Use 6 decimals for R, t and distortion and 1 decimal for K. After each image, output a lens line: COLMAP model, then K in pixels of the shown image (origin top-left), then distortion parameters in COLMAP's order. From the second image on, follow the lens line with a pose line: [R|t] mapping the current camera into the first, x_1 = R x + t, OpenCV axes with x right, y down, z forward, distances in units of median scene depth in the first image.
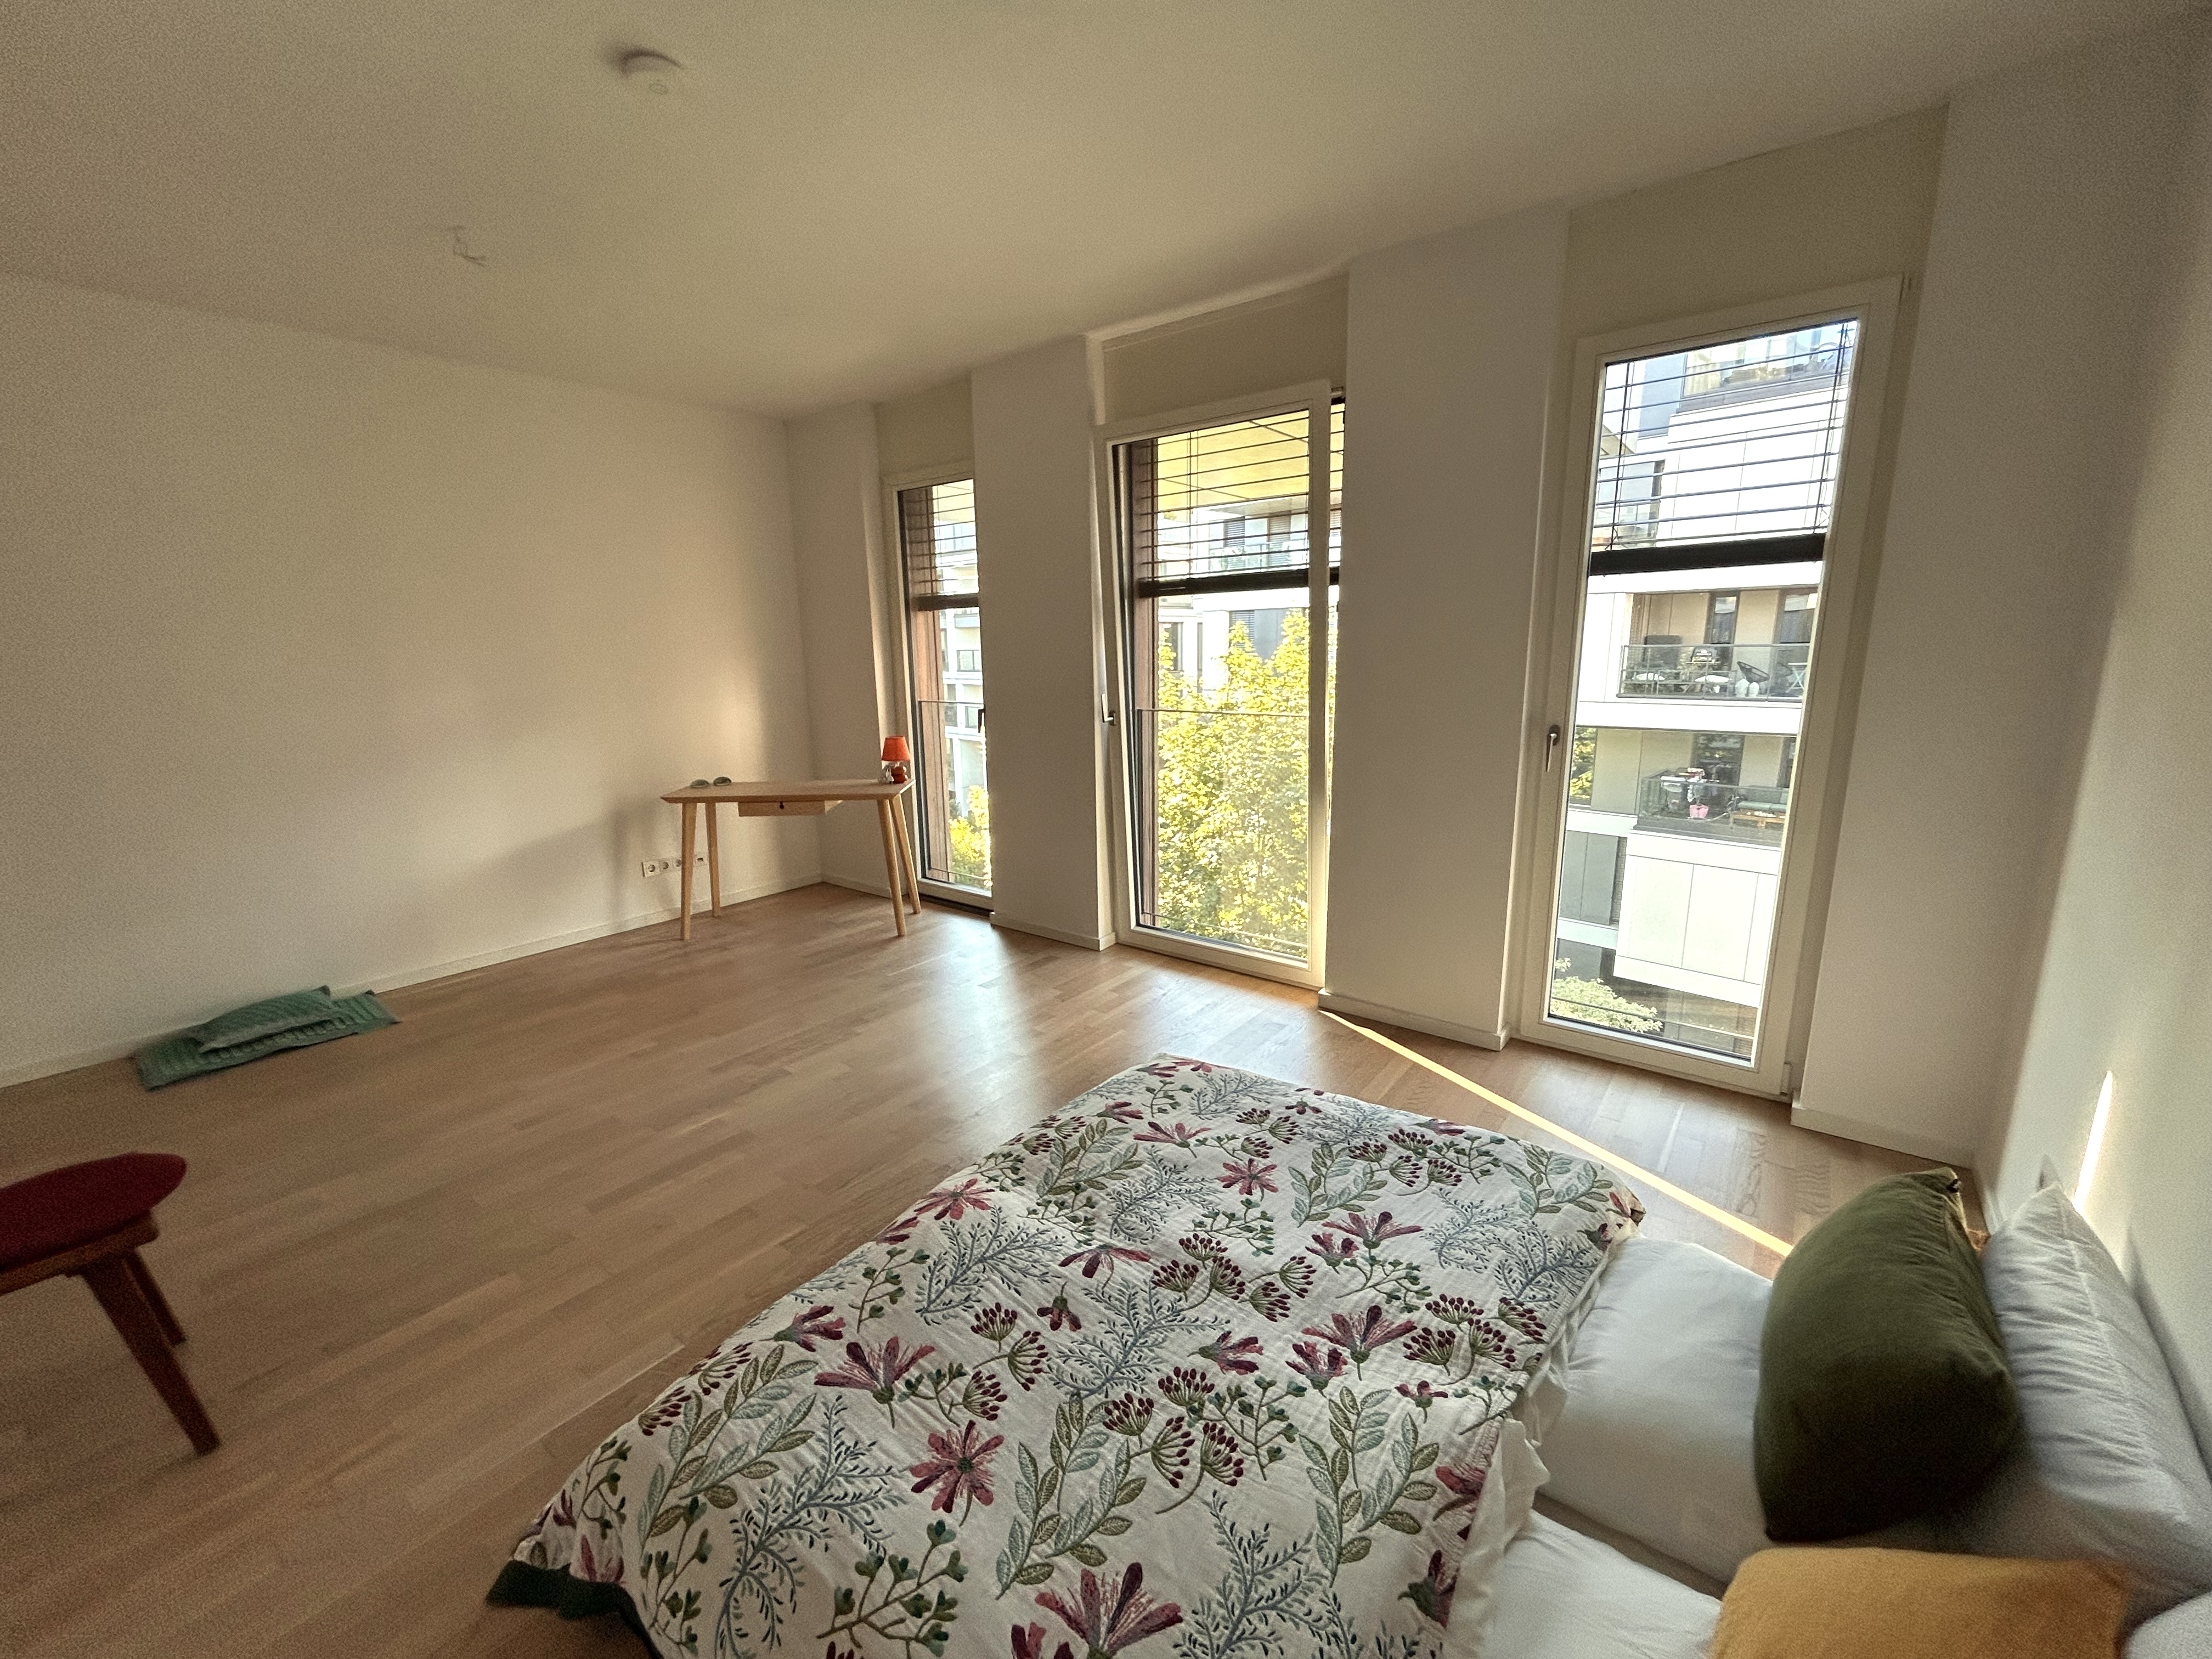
lens RADIAL K [[899.6, 0, 1106.0], [0, 899.6, 829.5], [0, 0, 1]] dist [0.016985, 0.000026]
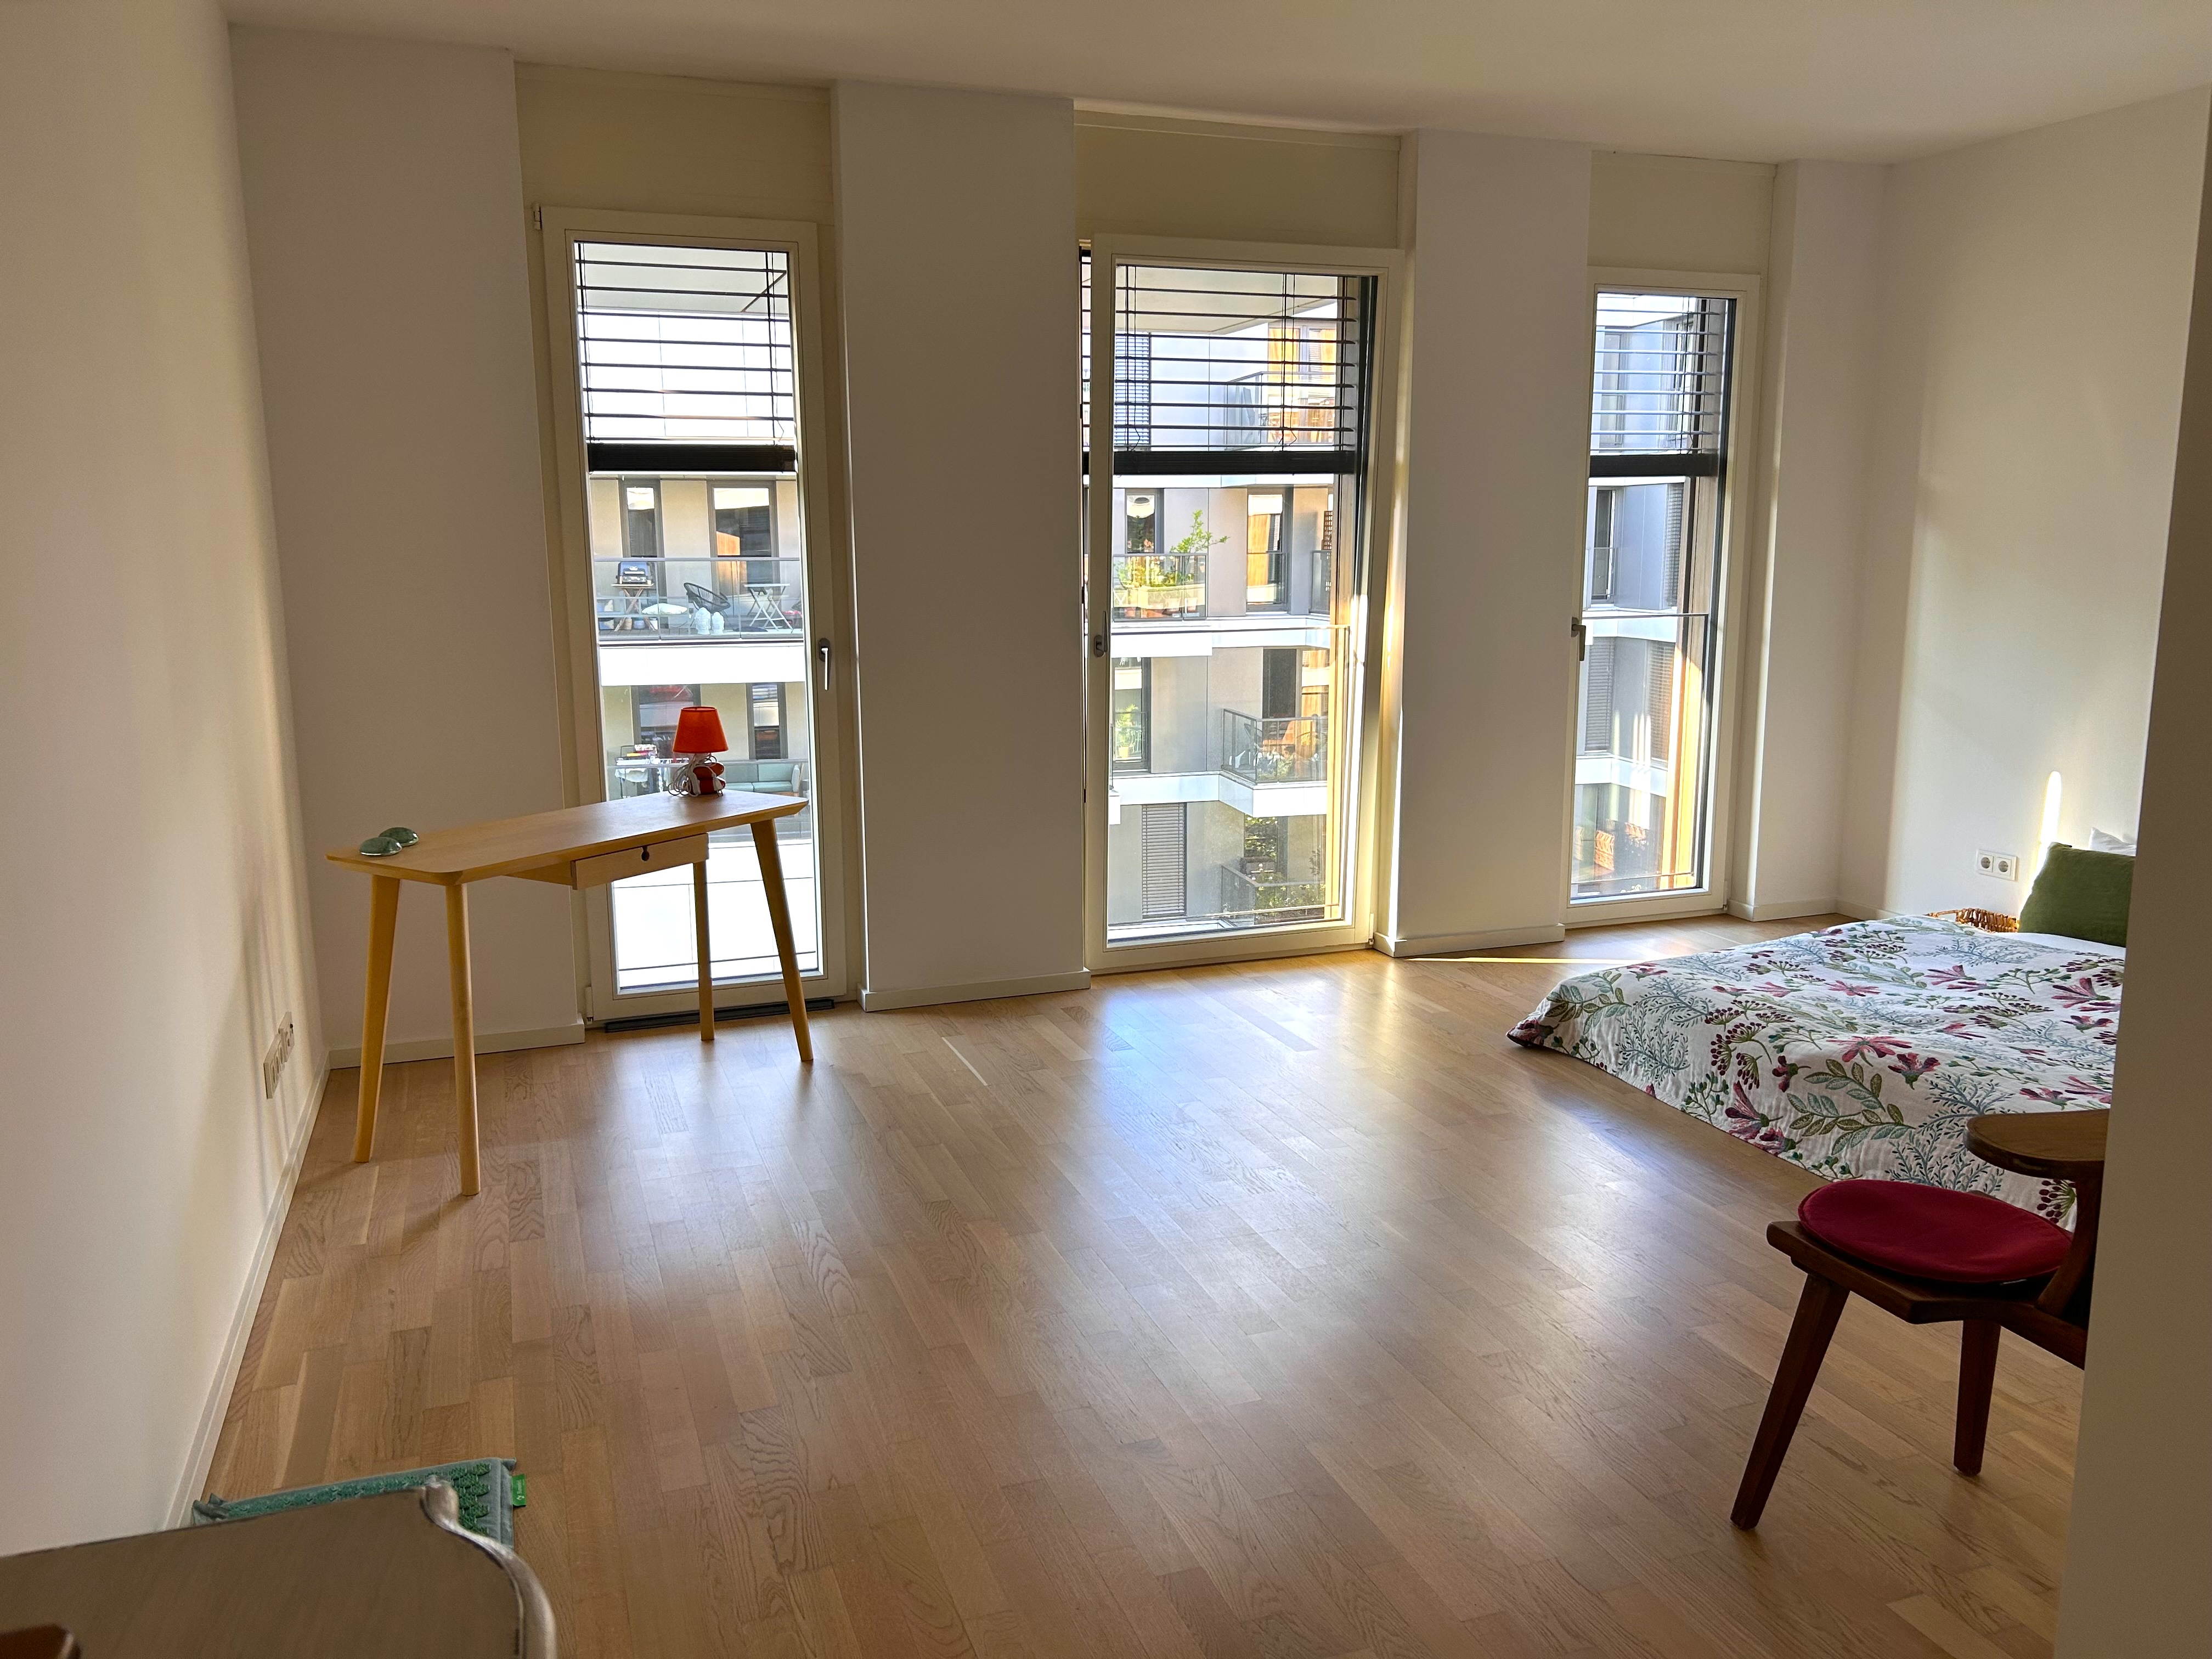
lens RADIAL K [[1671.2, 0, 1106.0], [0, 1671.2, 829.5], [0, 0, 1]] dist [0.010340, 0.004140]
pose [[0.519276, -0.122092, 0.845841, -1.929511], [0.183095, 0.982654, 0.029435, -0.037347], [-0.834763, 0.139584, 0.532623, 0.597740]]
